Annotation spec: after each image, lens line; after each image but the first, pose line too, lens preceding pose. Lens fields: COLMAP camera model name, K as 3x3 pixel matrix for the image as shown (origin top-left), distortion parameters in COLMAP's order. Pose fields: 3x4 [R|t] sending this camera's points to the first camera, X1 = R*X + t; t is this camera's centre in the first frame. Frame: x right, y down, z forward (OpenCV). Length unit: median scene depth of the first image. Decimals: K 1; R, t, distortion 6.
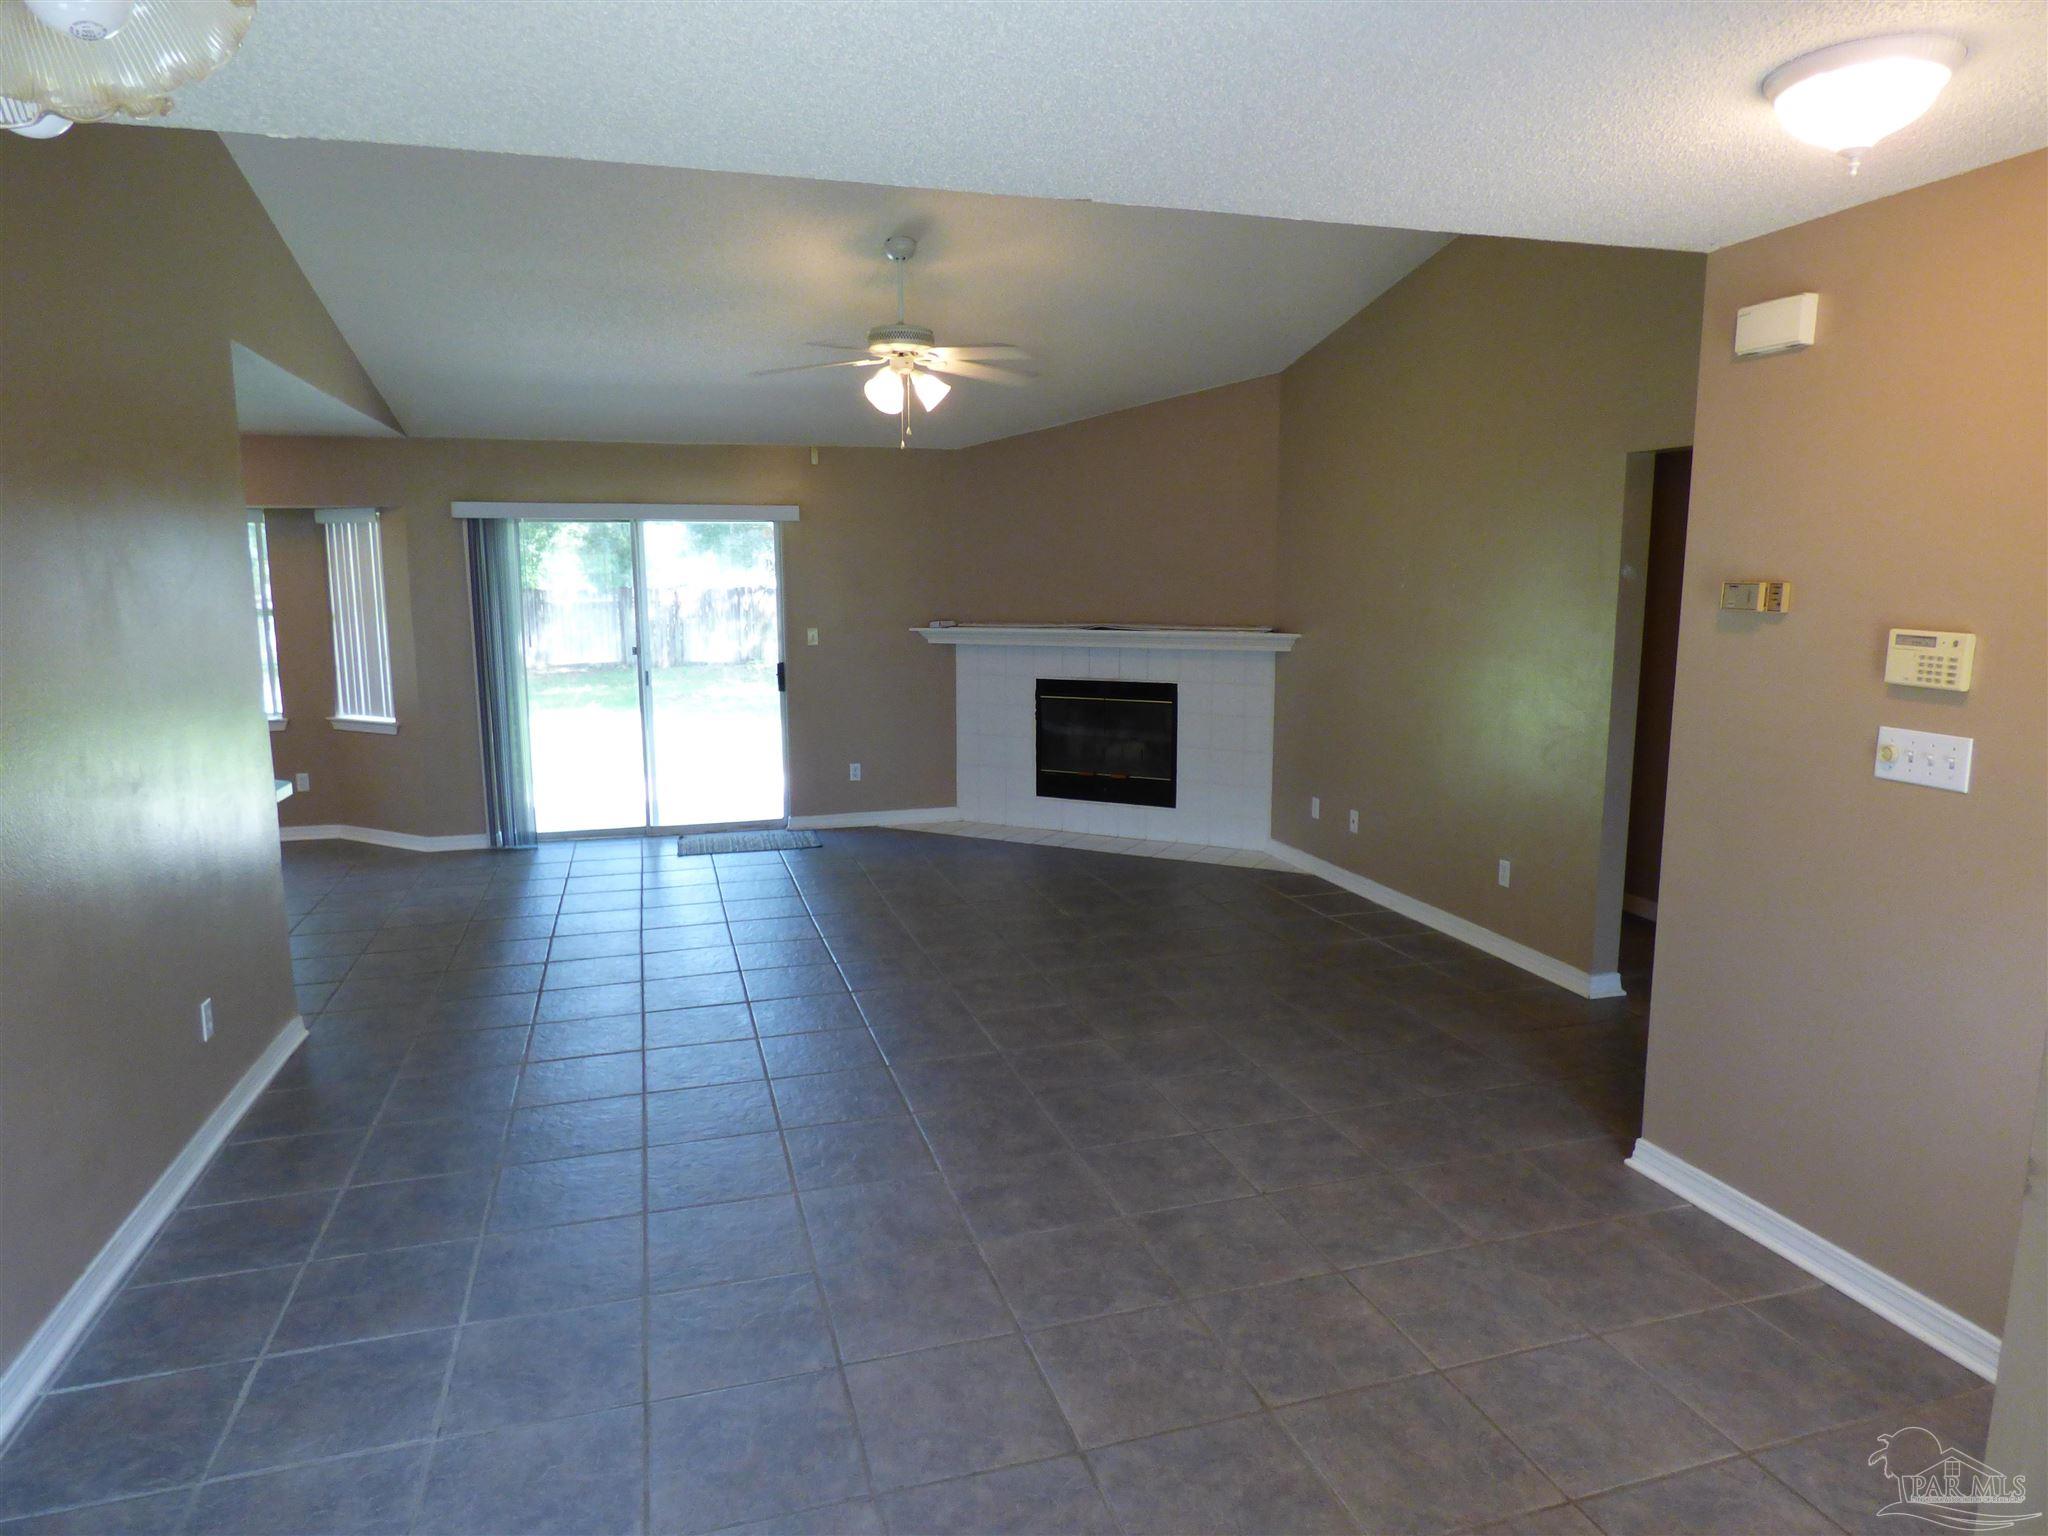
lens RADIAL K [[1242.5, 0, 1043.6], [0, 1242.5, 763.1], [0, 0, 1]] dist [-0.011794, -0.003044]
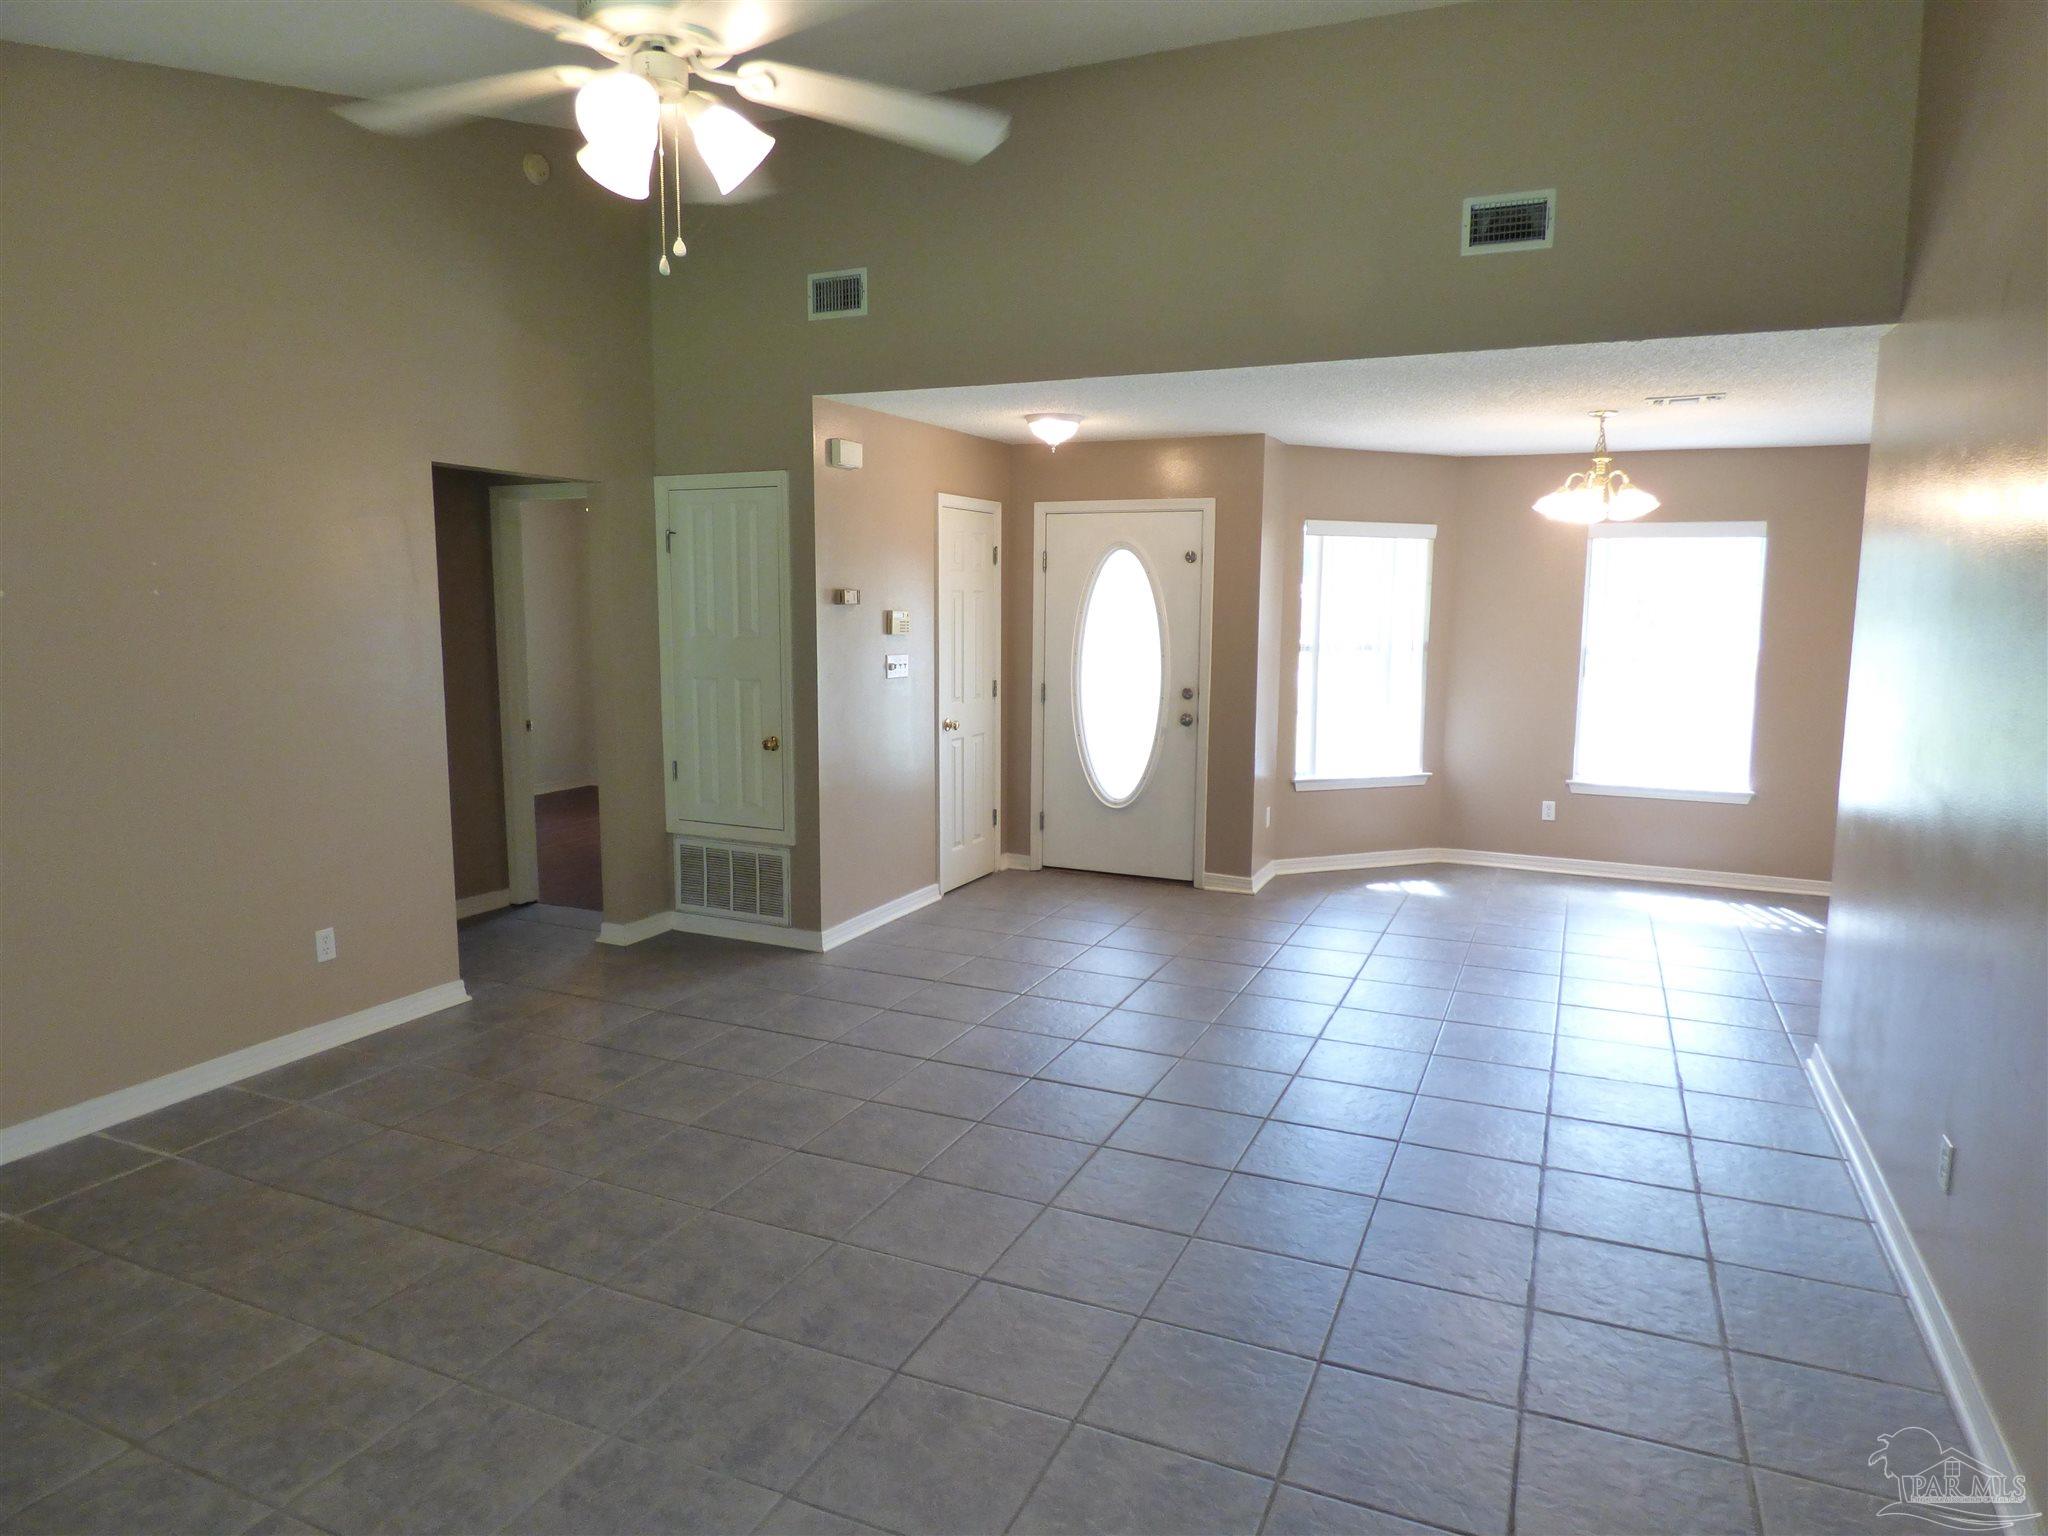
lens RADIAL K [[1258.8, 0, 1024.0], [0, 1258.8, 768.0], [0, 0, 1]] dist [-0.014810, 0.000668]
pose [[-0.740390, -0.091424, 0.665931, -0.477383], [0.096679, 0.965922, 0.240098, -0.166474], [-0.665188, 0.242148, -0.706320, 1.173845]]
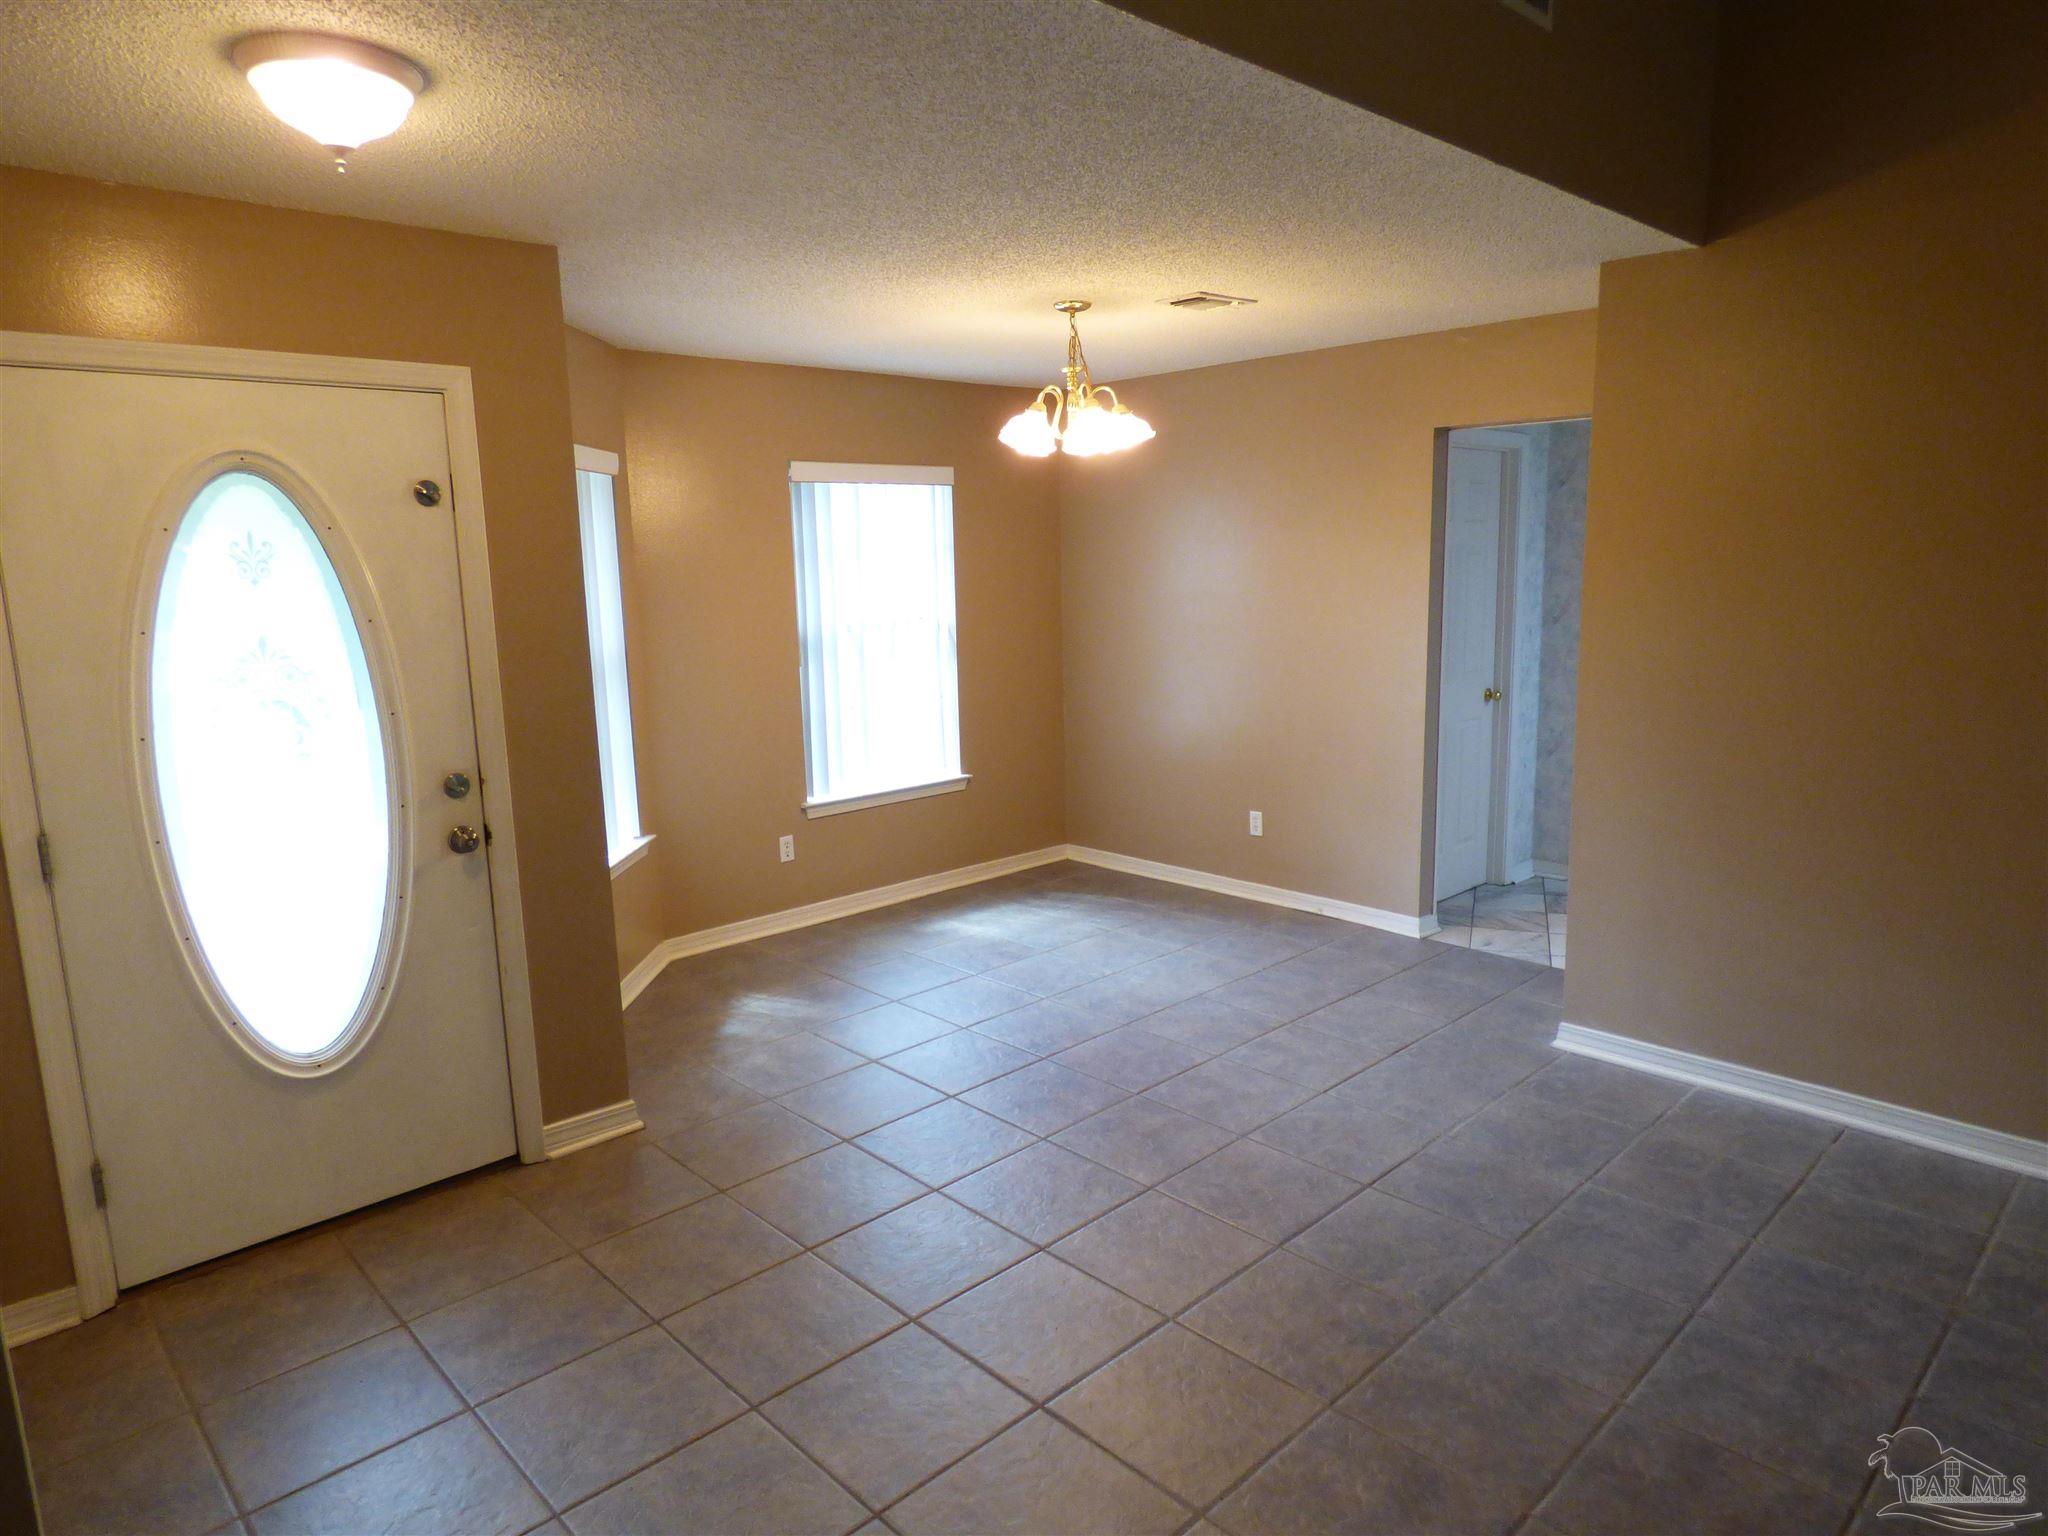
lens RADIAL K [[1258.8, 0, 1024.0], [0, 1258.8, 768.0], [0, 0, 1]] dist [-0.014810, 0.000668]
pose [[-0.897791, 0.100775, -0.428738, 0.266733], [-0.037996, 0.952118, 0.303360, -0.117215], [0.438780, 0.288644, -0.850974, 0.771787]]
